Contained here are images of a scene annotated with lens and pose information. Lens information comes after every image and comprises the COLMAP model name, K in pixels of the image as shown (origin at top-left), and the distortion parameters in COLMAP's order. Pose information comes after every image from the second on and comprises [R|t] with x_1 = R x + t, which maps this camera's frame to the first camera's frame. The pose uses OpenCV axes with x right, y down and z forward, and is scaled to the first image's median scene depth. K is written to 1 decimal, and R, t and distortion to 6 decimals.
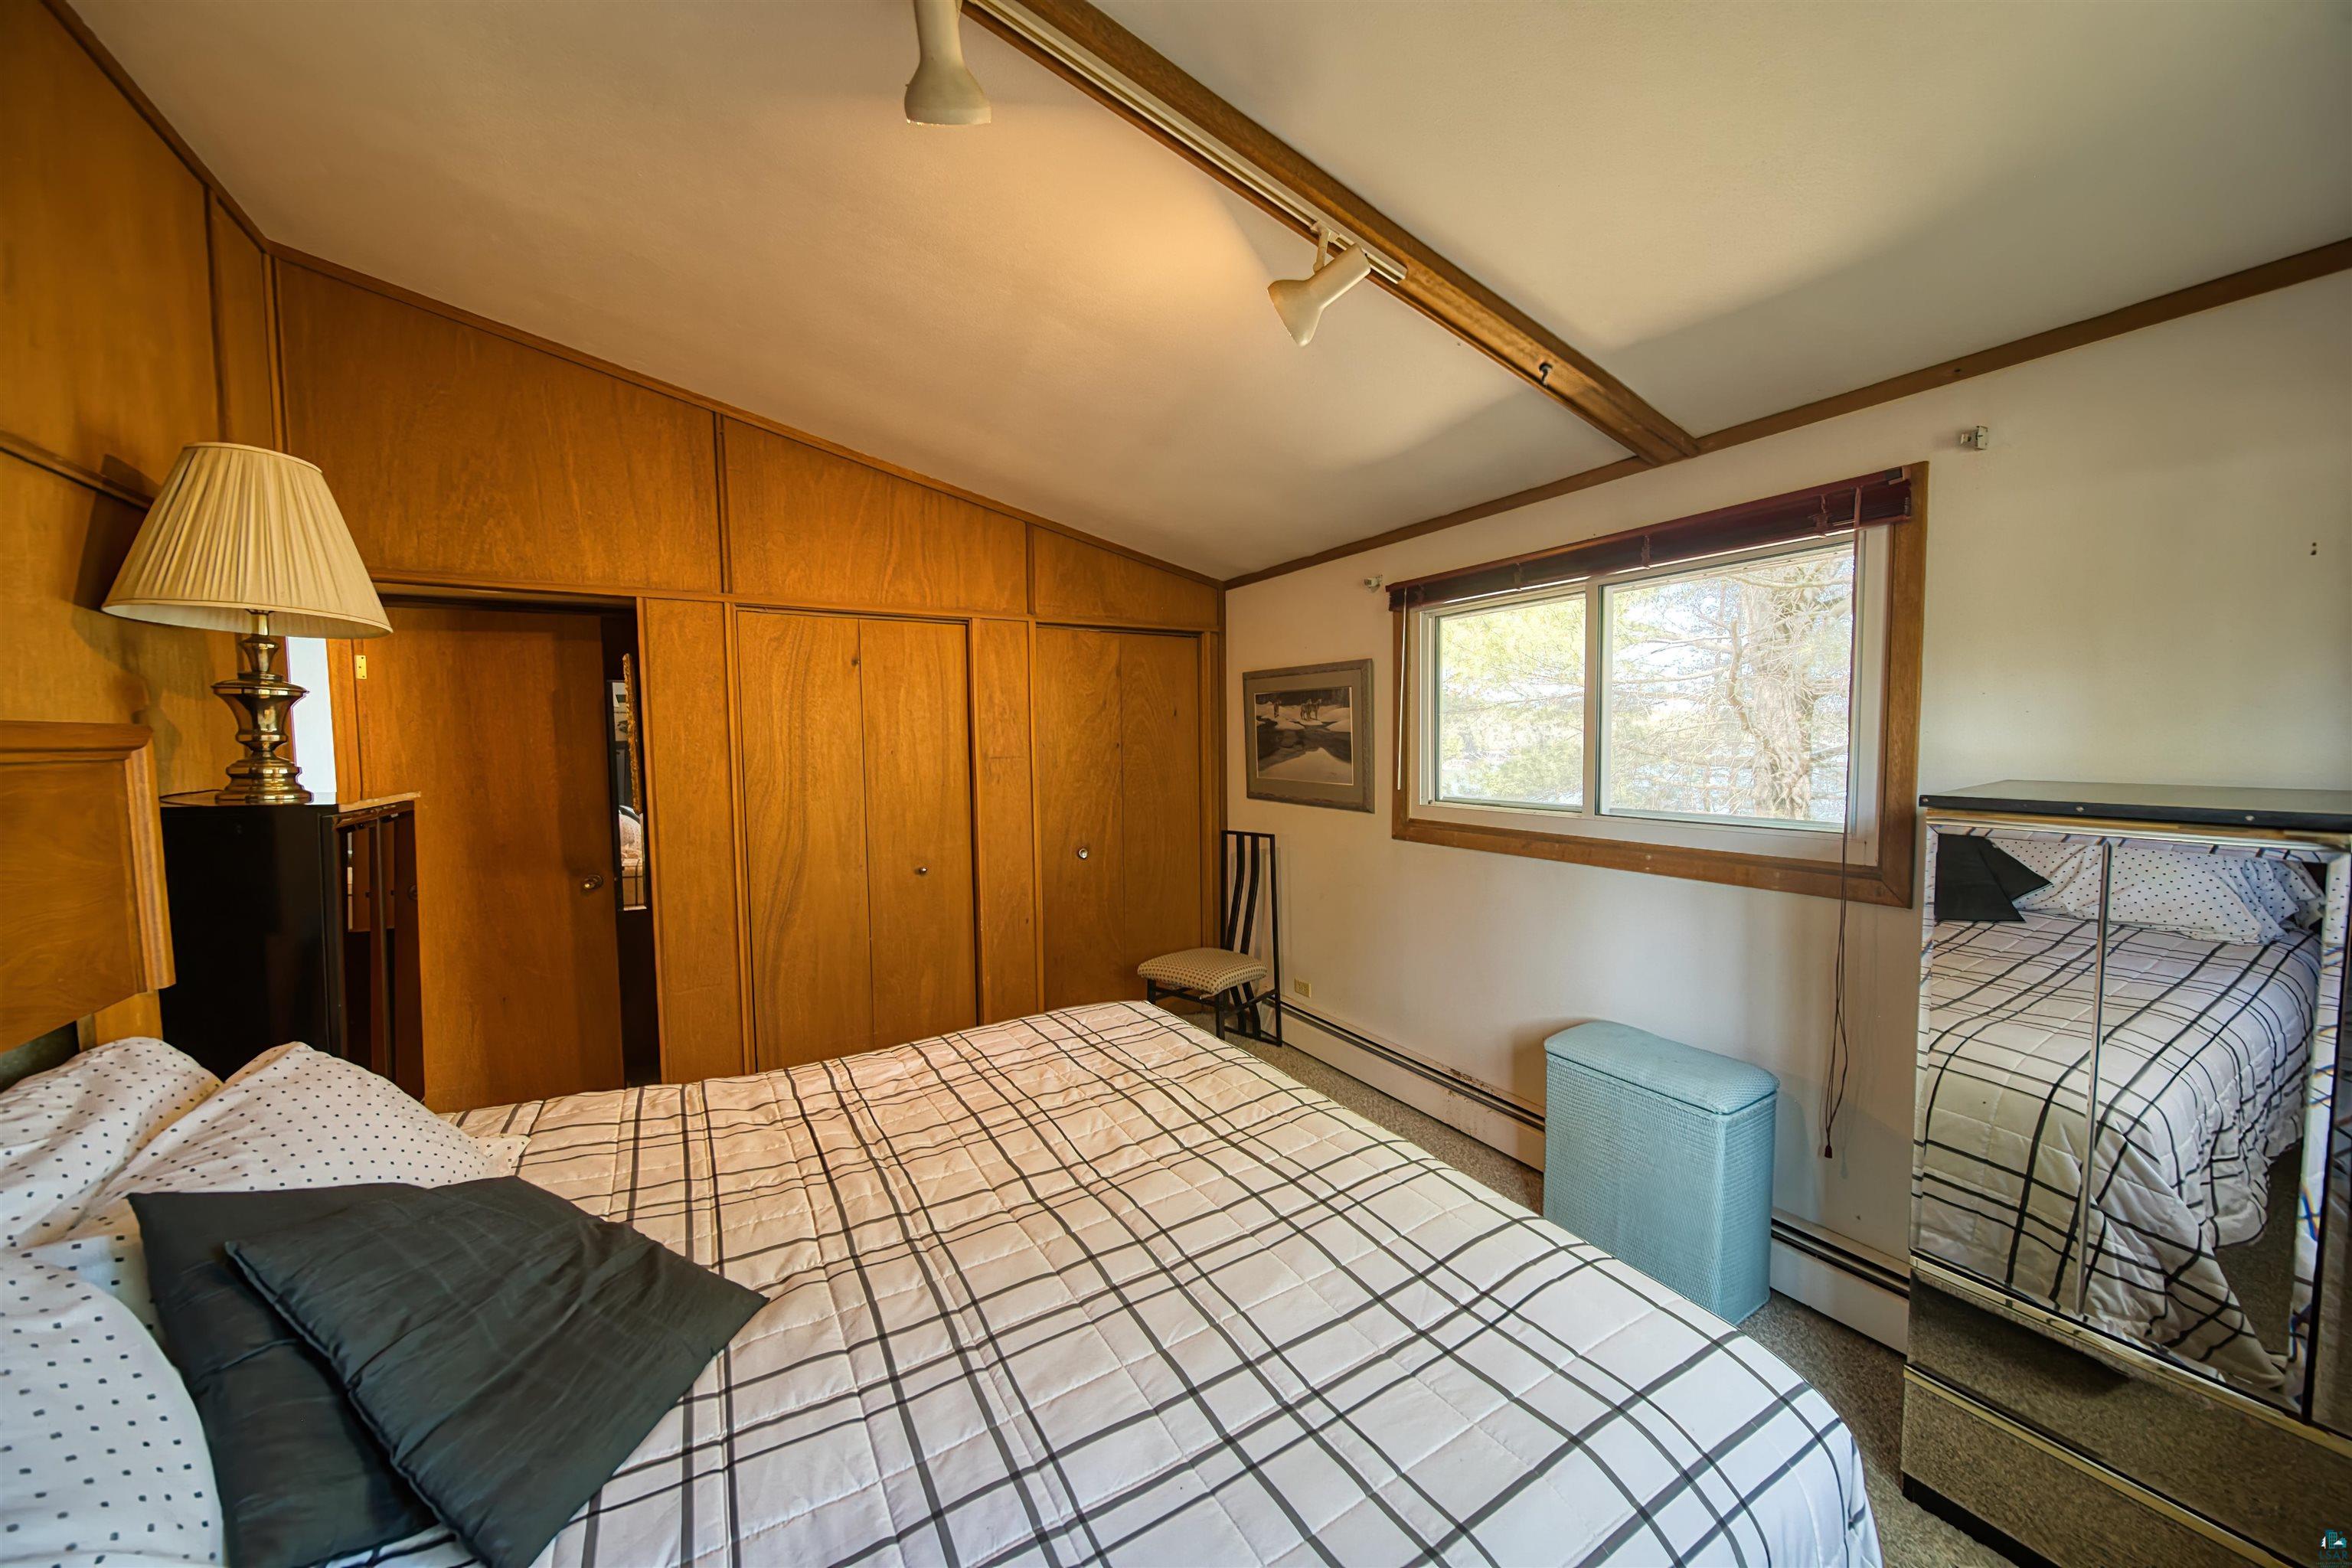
lens RADIAL K [[820.3, 0, 1182.1], [0, 820.3, 785.0], [0, 0, 1]] dist [0.001081, 0.000006]
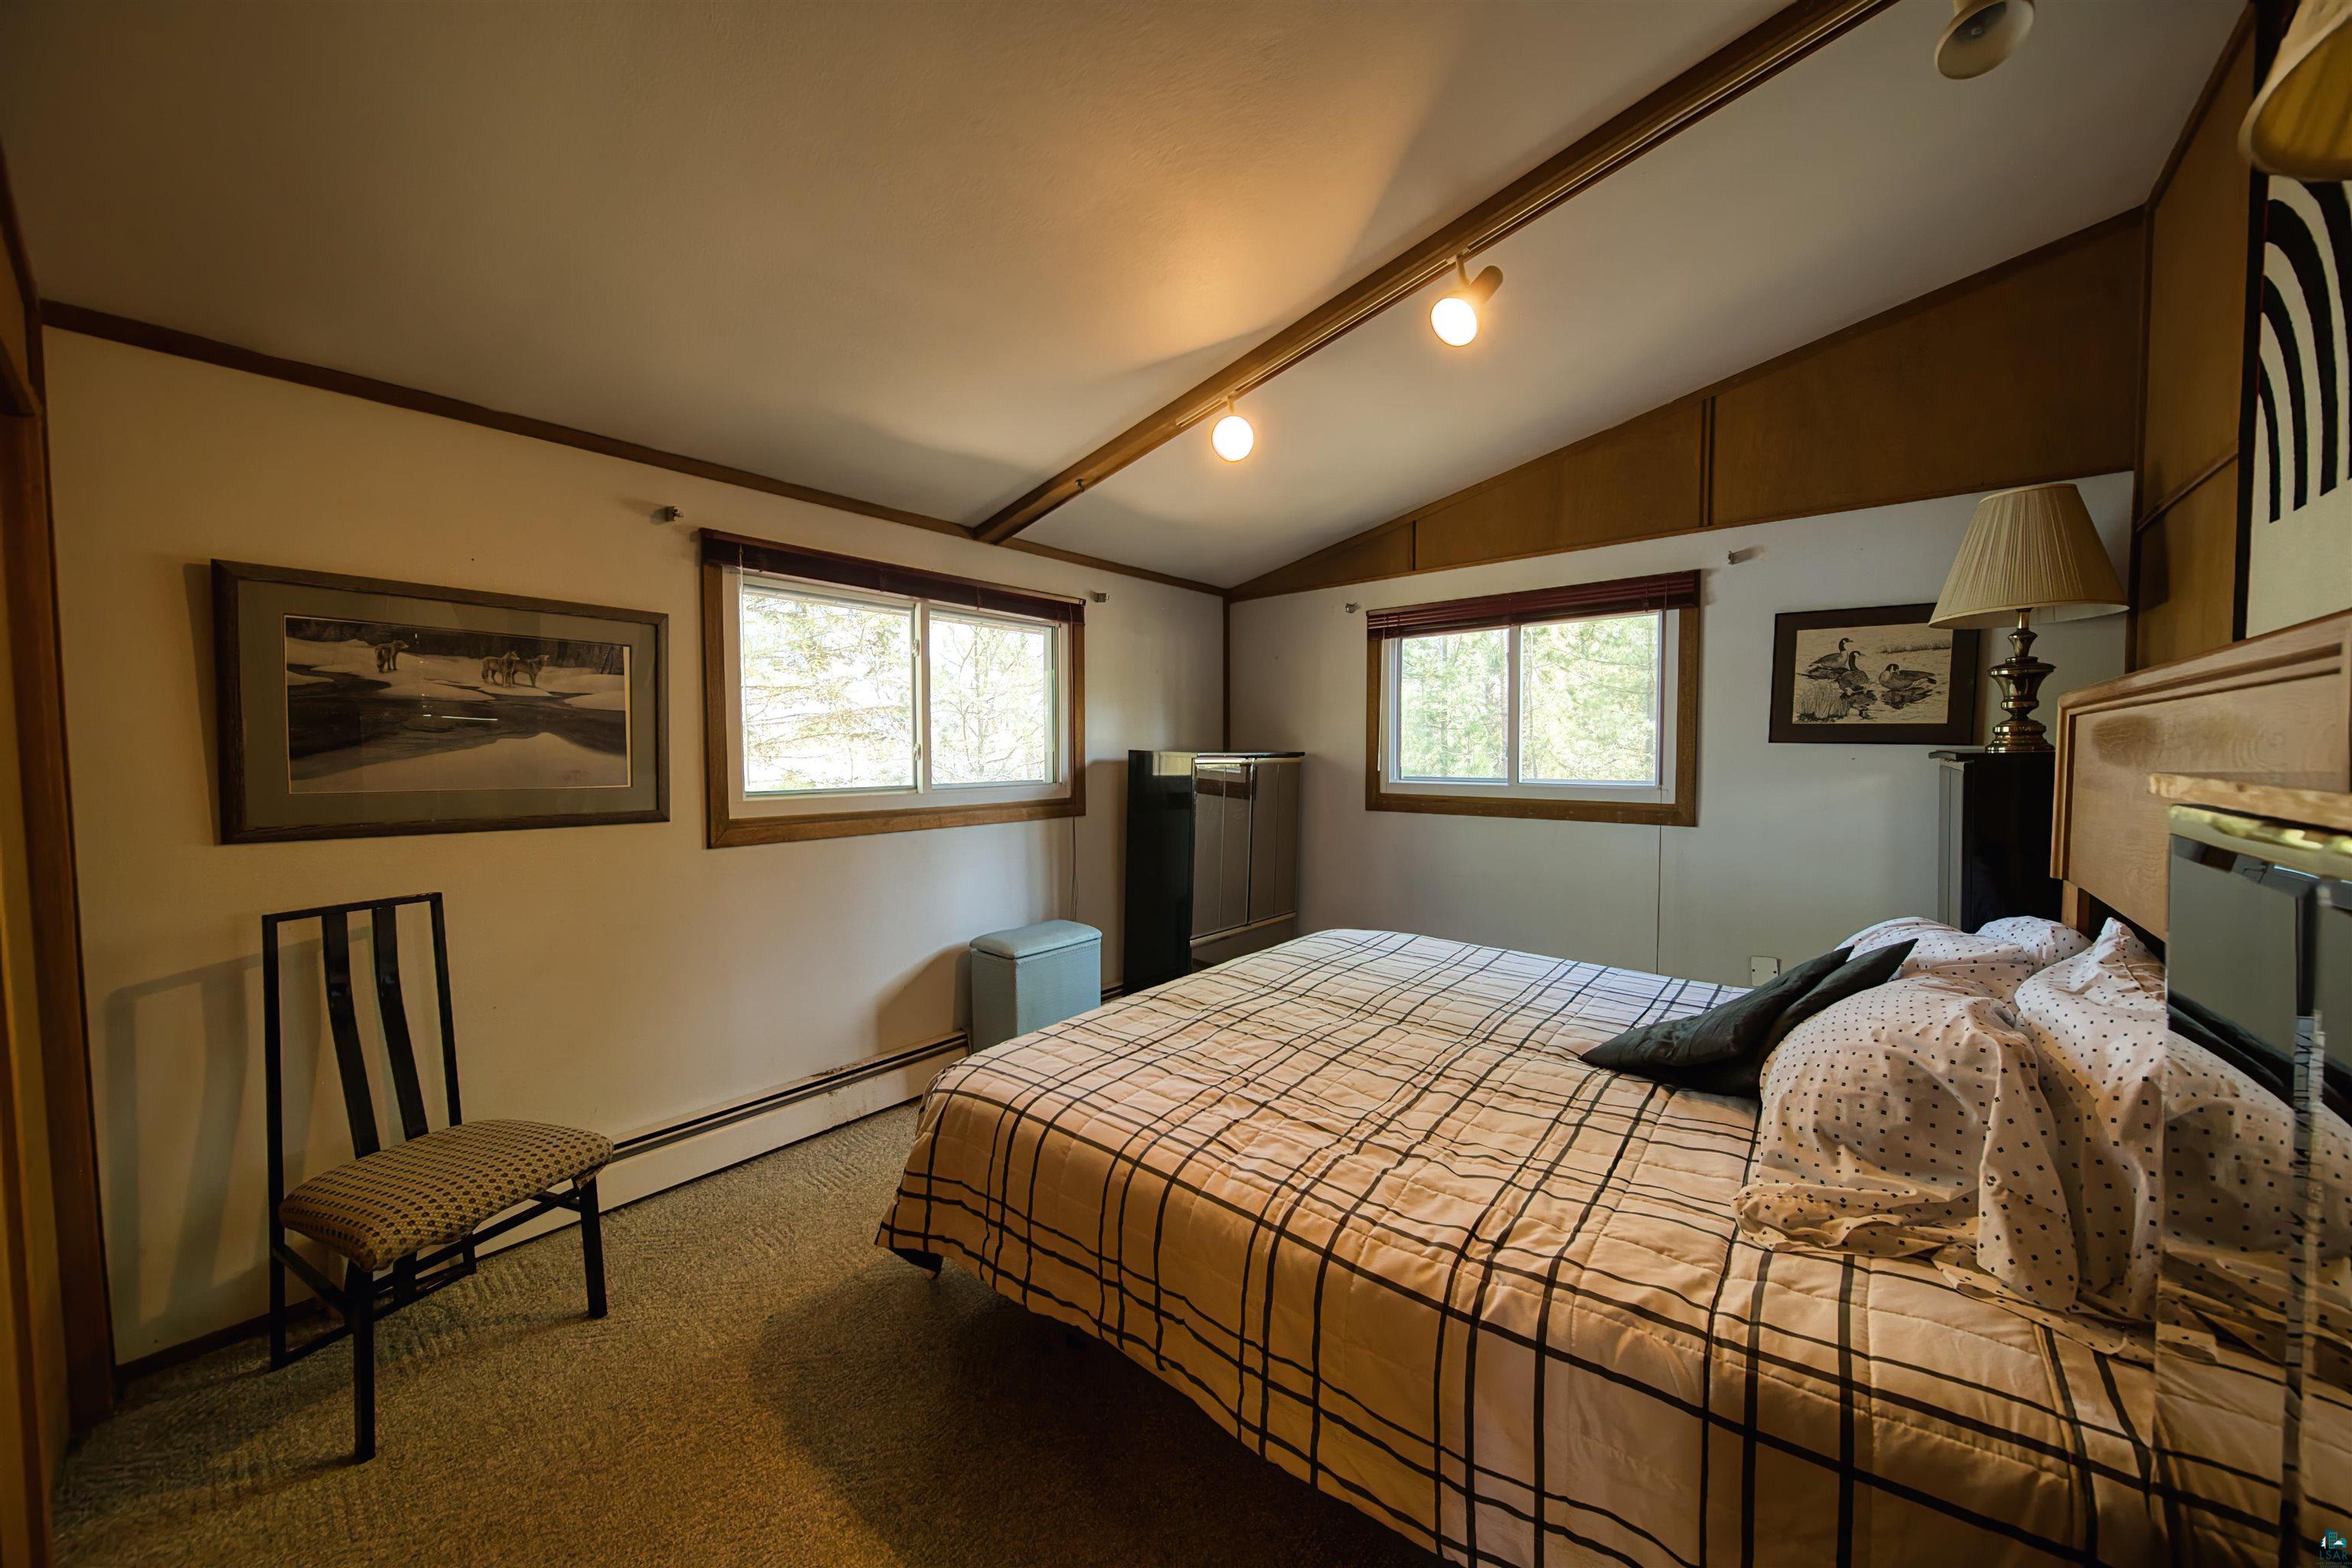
lens RADIAL K [[820.3, 0, 1176.1], [0, 820.3, 782.3], [0, 0, 1]] dist [0.001081, 0.000006]
pose [[-0.338056, -0.025255, 0.940787, -0.623134], [0.061748, 0.996891, 0.048949, -0.009451], [-0.939098, 0.074639, -0.335445, 0.811023]]
